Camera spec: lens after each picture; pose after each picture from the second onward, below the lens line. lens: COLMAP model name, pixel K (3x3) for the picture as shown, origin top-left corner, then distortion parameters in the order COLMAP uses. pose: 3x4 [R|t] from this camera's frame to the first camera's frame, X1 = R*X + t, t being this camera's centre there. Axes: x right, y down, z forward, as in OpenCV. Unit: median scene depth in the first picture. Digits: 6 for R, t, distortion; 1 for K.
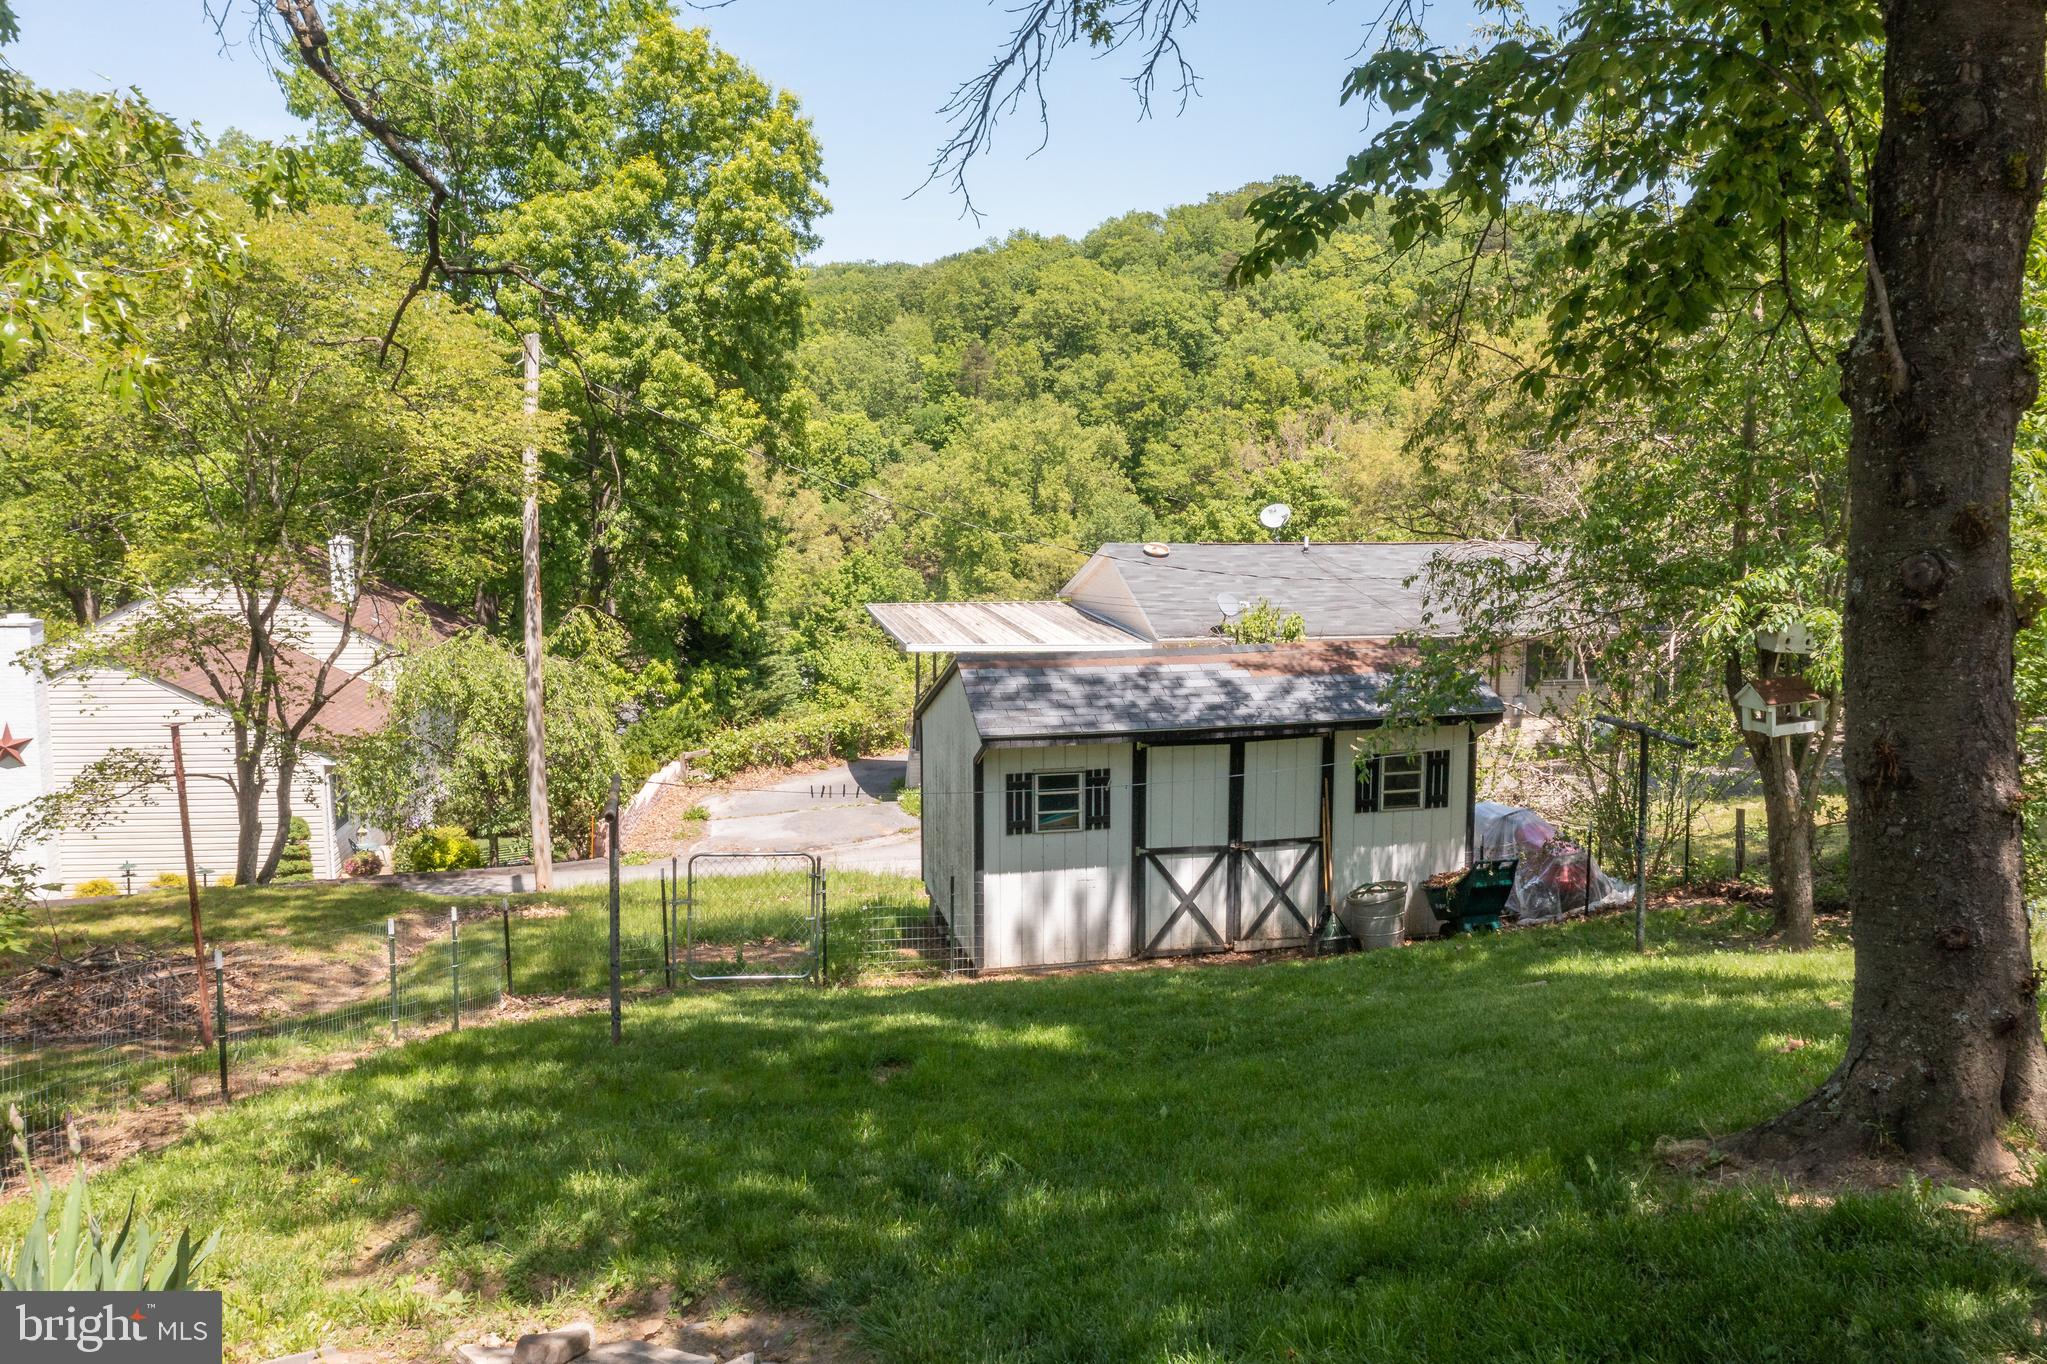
lens RADIAL K [[1607.8, 0, 1029.9], [0, 1607.8, 687.3], [0, 0, 1]] dist [-0.032187, 0.023465]
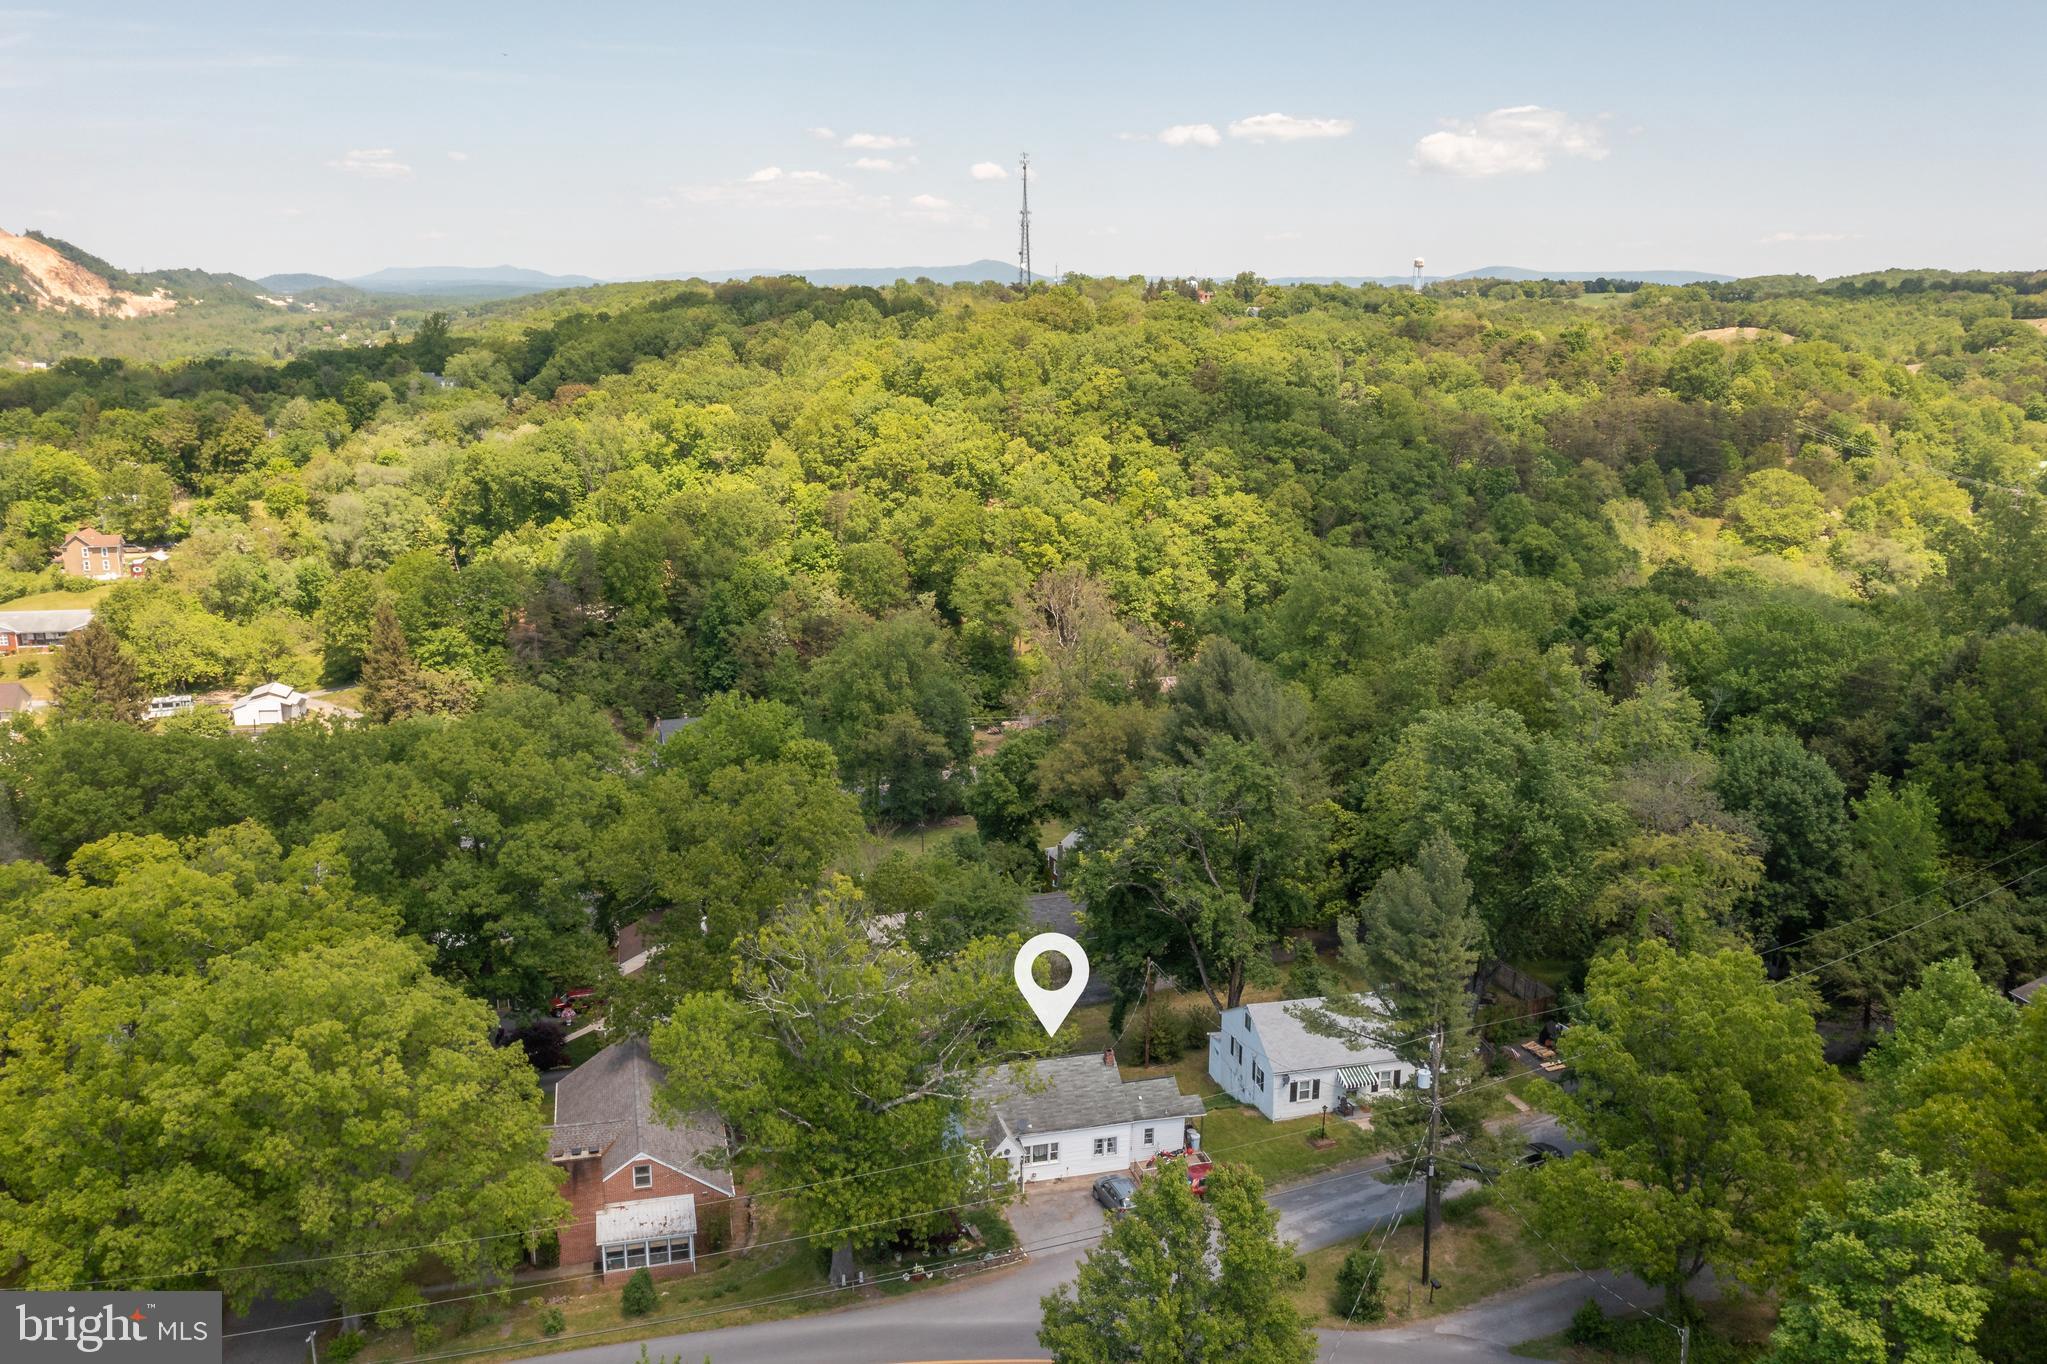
lens RADIAL K [[1607.8, 0, 1019.7], [0, 1607.8, 674.1], [0, 0, 1]] dist [-0.032187, 0.023465]
pose [[0.994390, -0.025345, 0.102695, -0.022433], [0.017056, 0.996584, 0.080808, -0.174402], [-0.104392, -0.078603, 0.991425, -0.476041]]
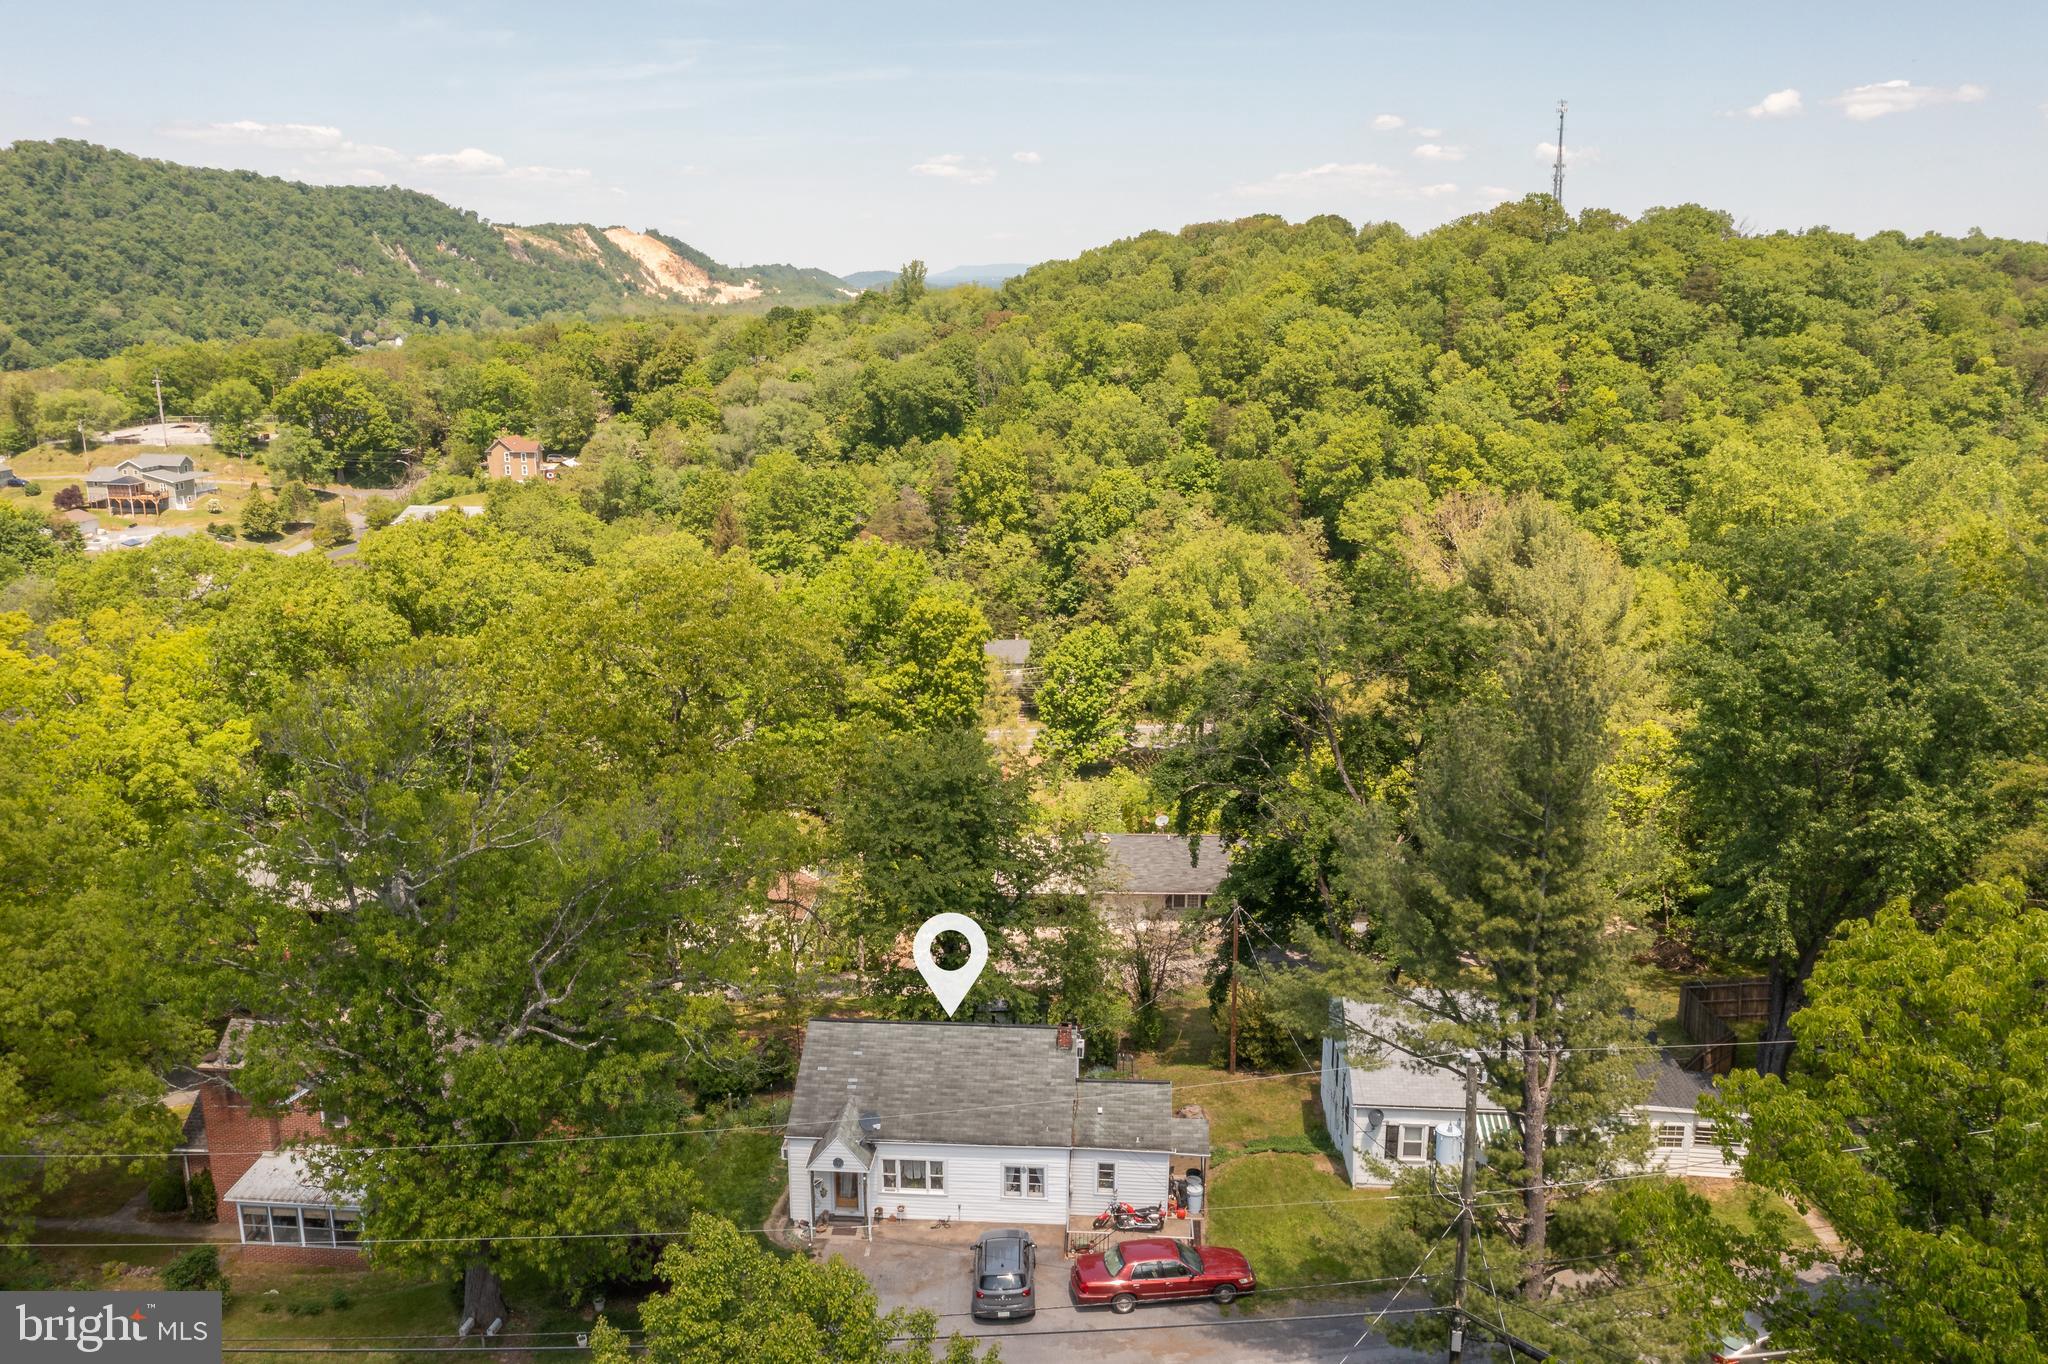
lens RADIAL K [[1608.6, 0, 1021.8], [0, 1608.6, 680.9], [0, 0, 1]] dist [-0.032187, 0.023465]
pose [[0.975525, 0.041645, -0.215907, 0.099099], [-0.022683, 0.995722, 0.089571, -0.112538], [0.218714, -0.082482, 0.972297, -0.295931]]
